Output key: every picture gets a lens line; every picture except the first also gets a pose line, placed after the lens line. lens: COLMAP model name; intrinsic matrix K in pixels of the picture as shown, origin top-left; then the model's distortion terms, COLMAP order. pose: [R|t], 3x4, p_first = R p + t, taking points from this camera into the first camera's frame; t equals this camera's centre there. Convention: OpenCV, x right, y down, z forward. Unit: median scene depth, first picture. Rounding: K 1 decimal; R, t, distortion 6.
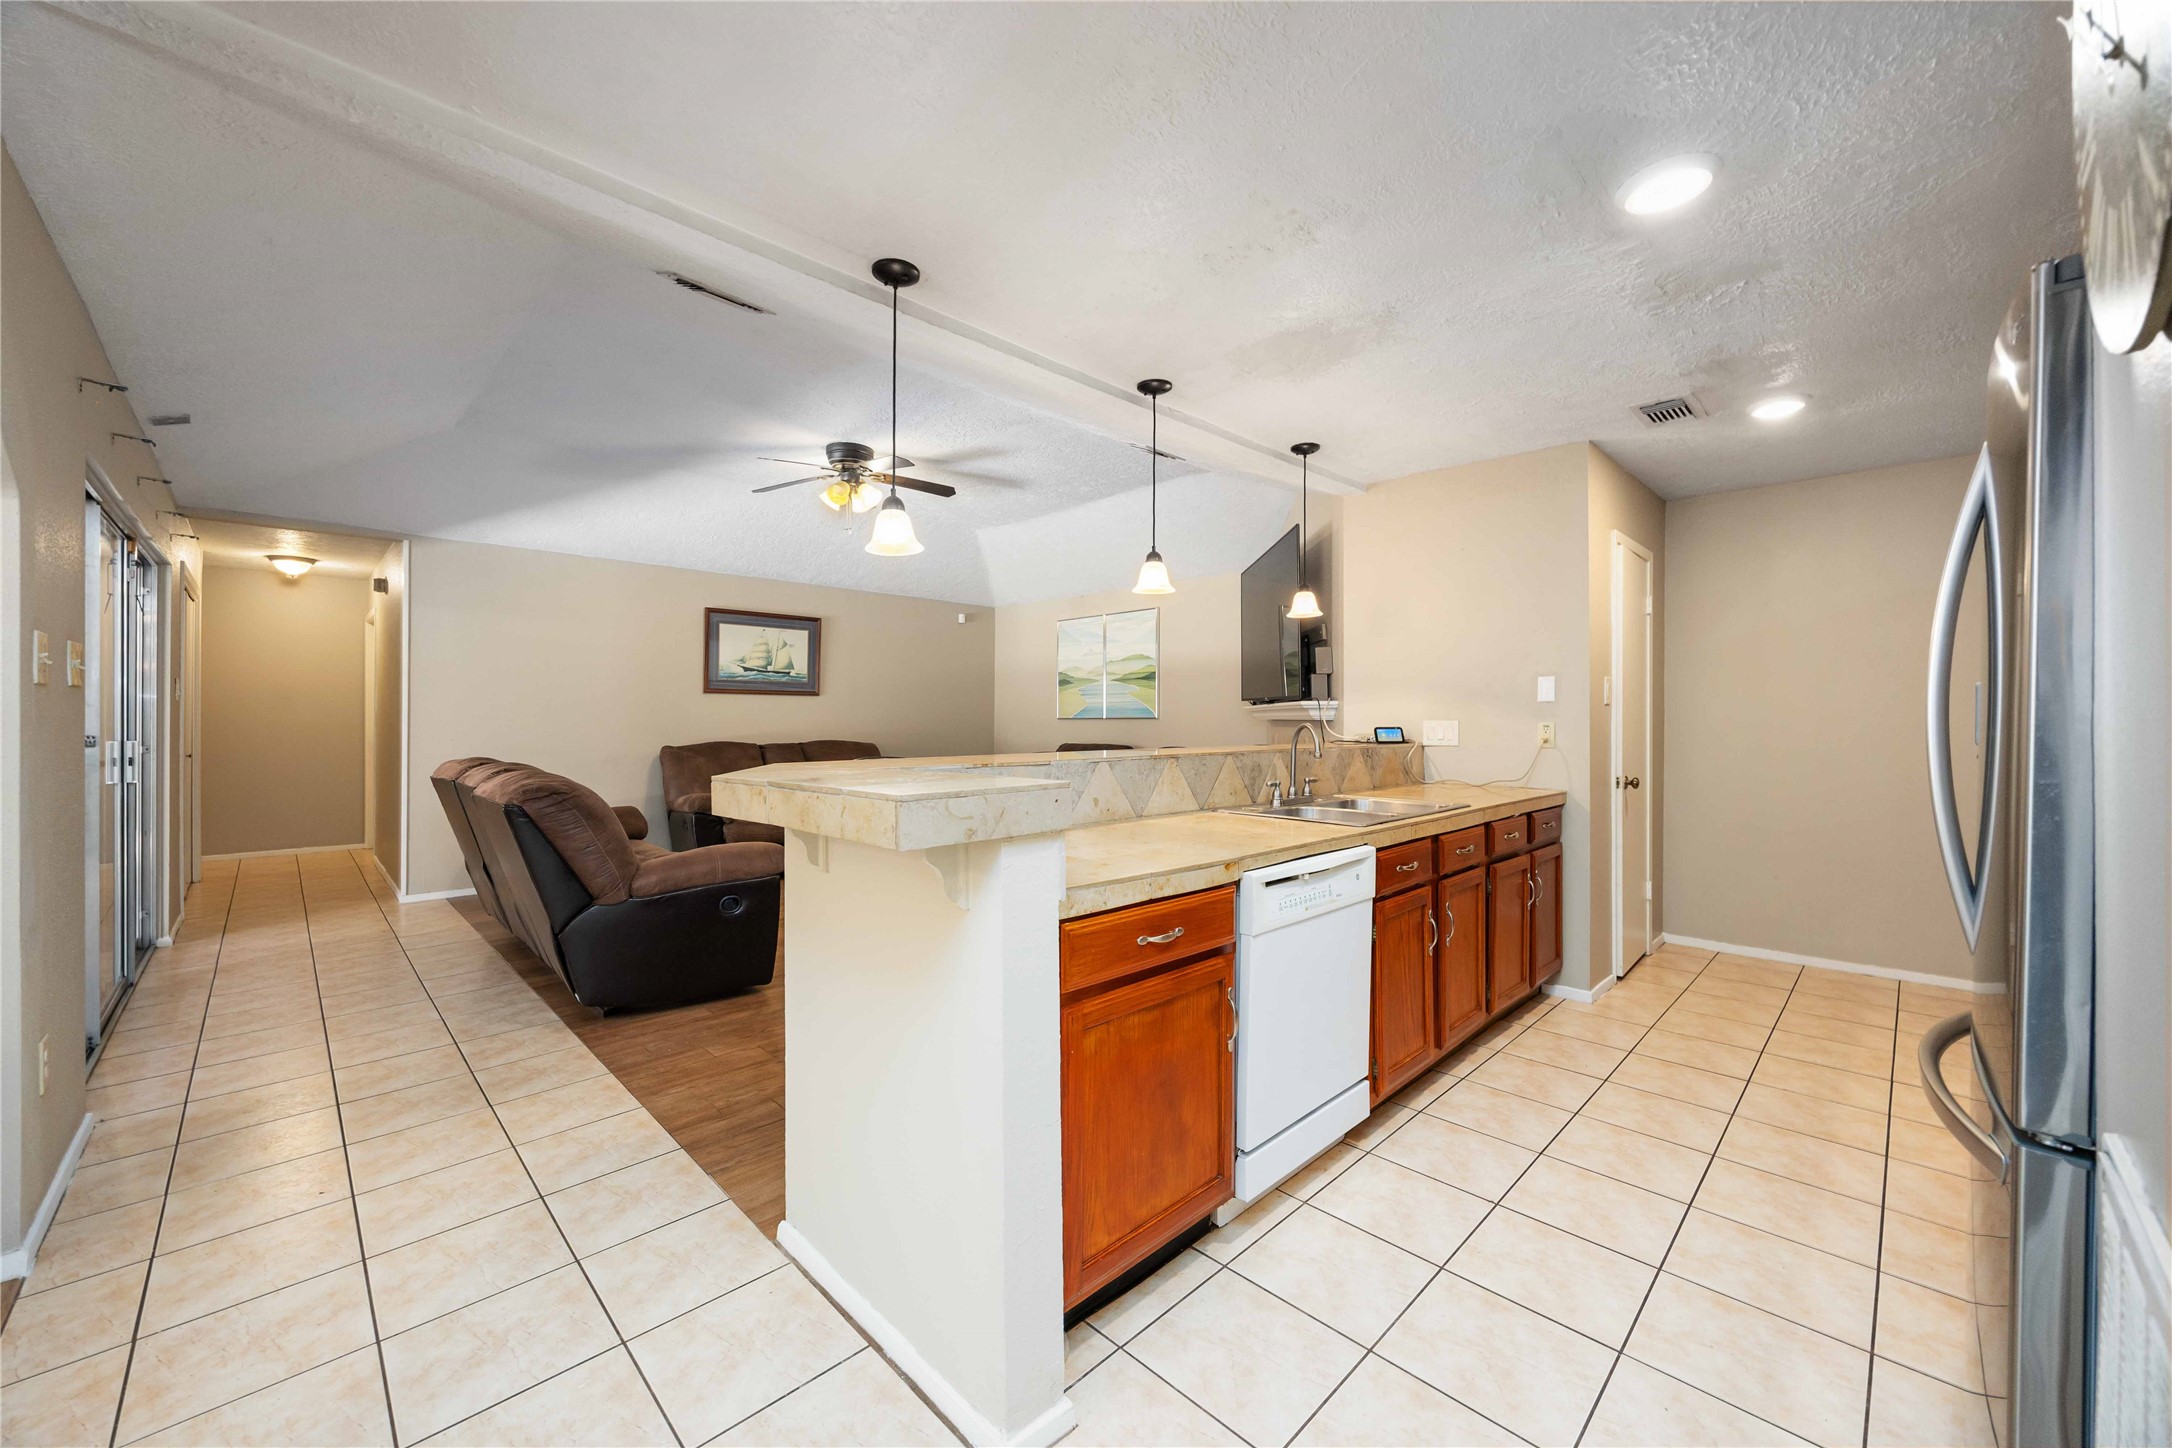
lens RADIAL K [[818.0, 0, 1081.1], [0, 818.0, 719.7], [0, 0, 1]] dist [-0.001434, -0.000273]
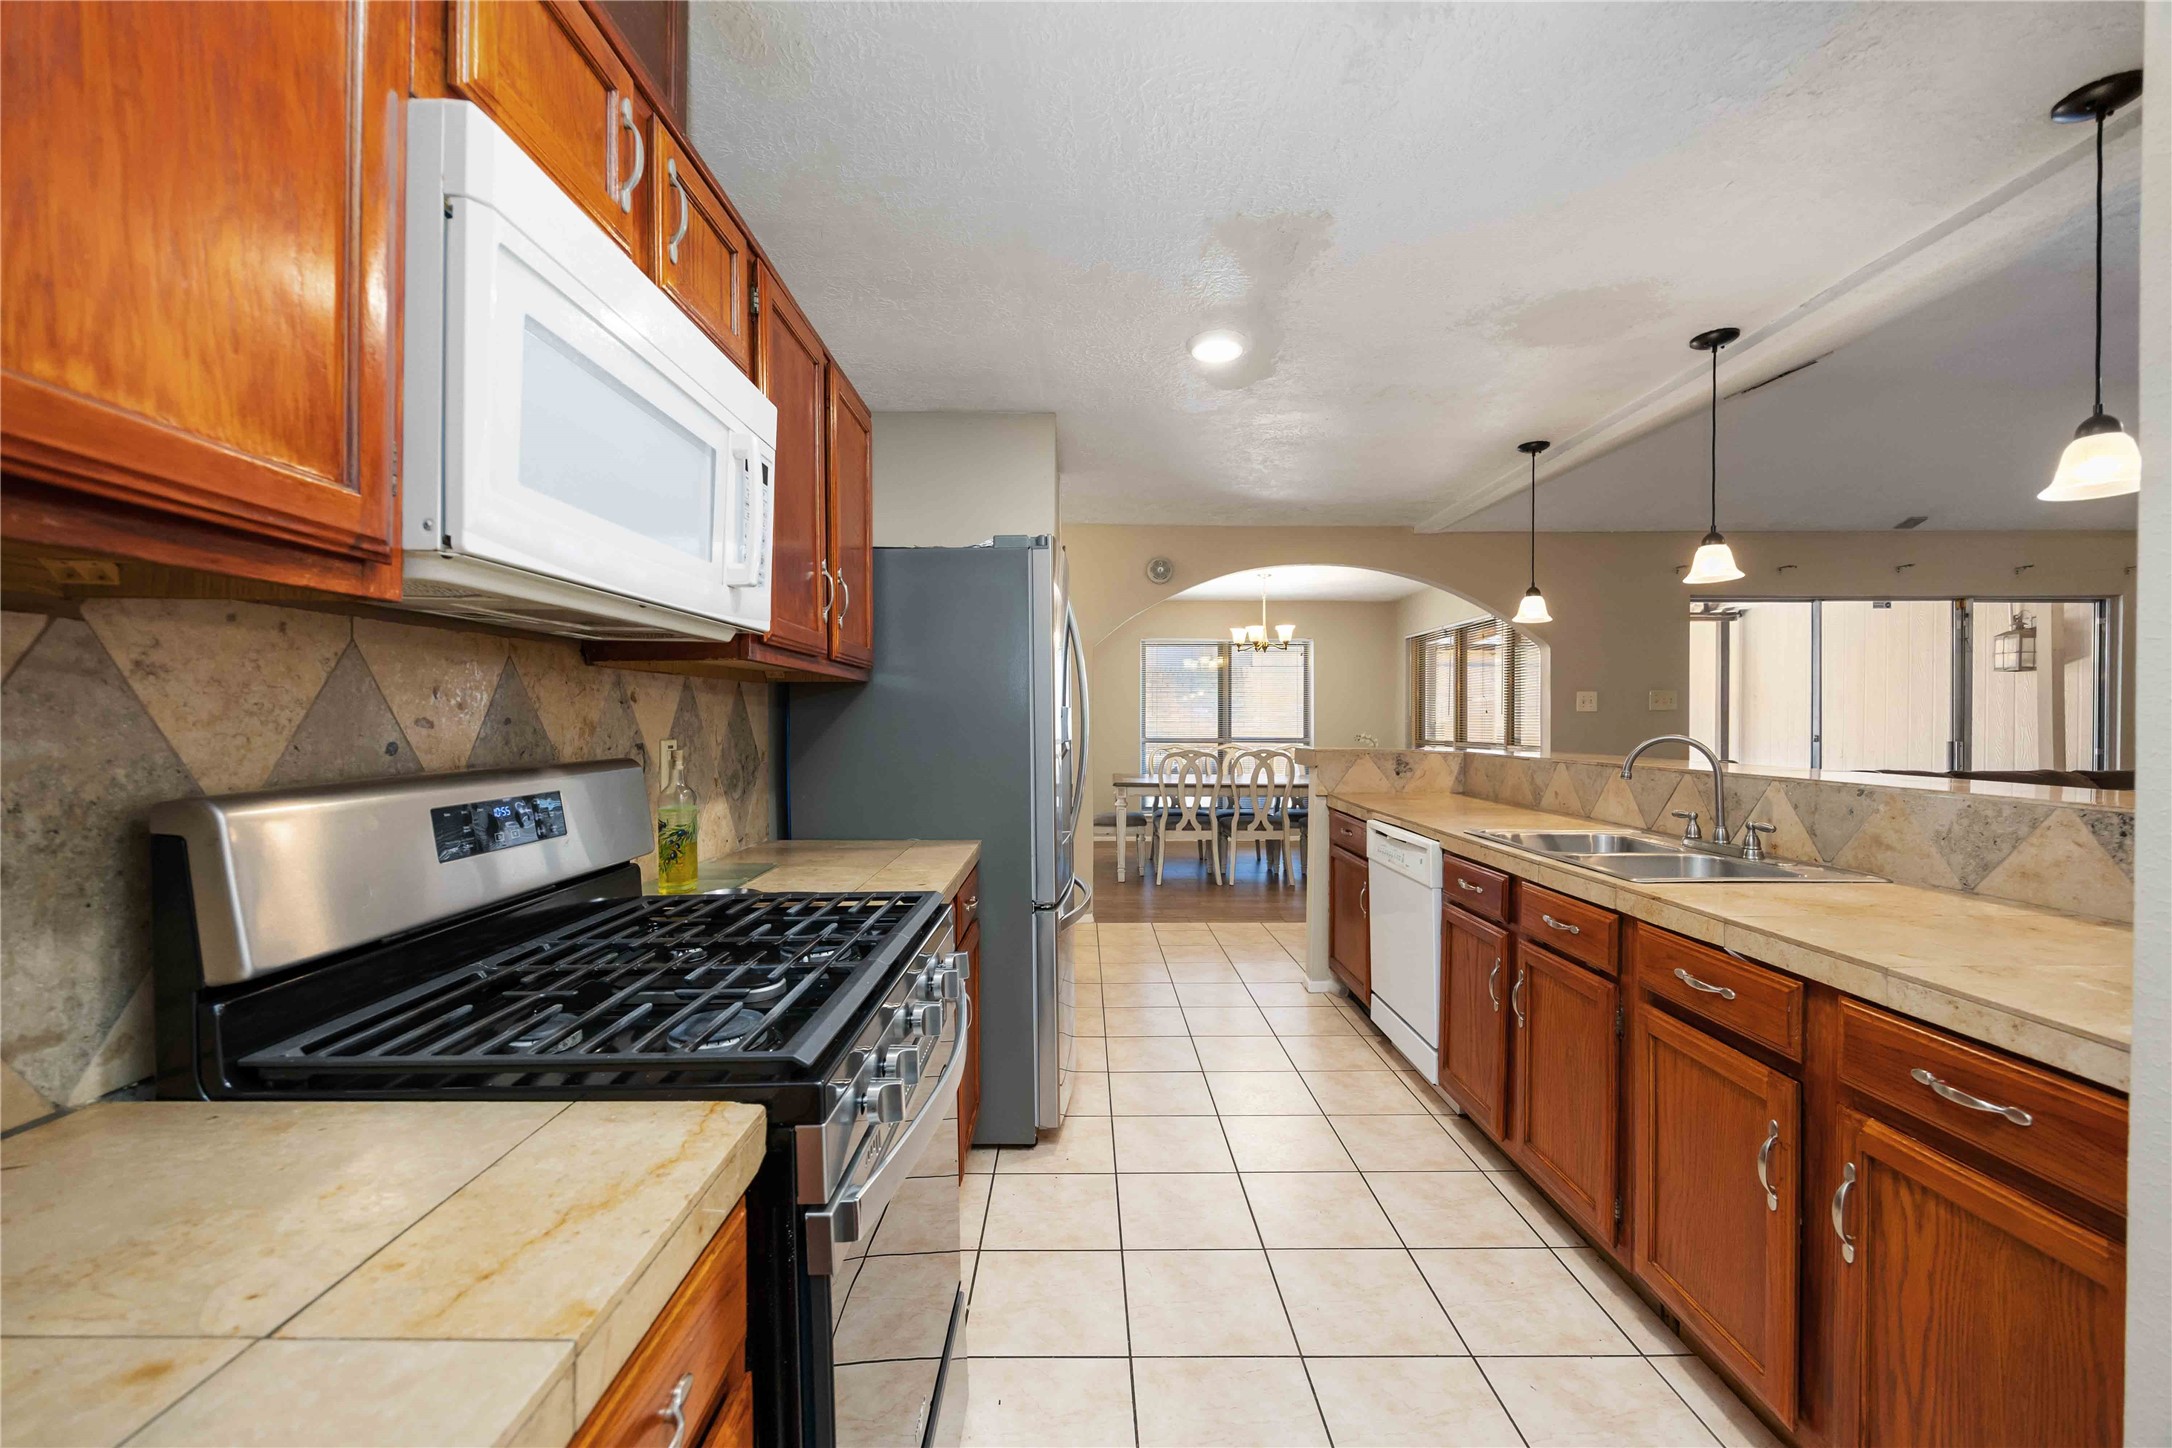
lens RADIAL K [[818.0, 0, 1081.1], [0, 818.0, 719.7], [0, 0, 1]] dist [-0.001434, -0.000273]
pose [[-0.691858, -0.001366, -0.722032, 0.491591], [-0.003754, 0.999991, 0.001706, -0.003932], [0.722024, 0.003891, -0.691857, 0.469771]]
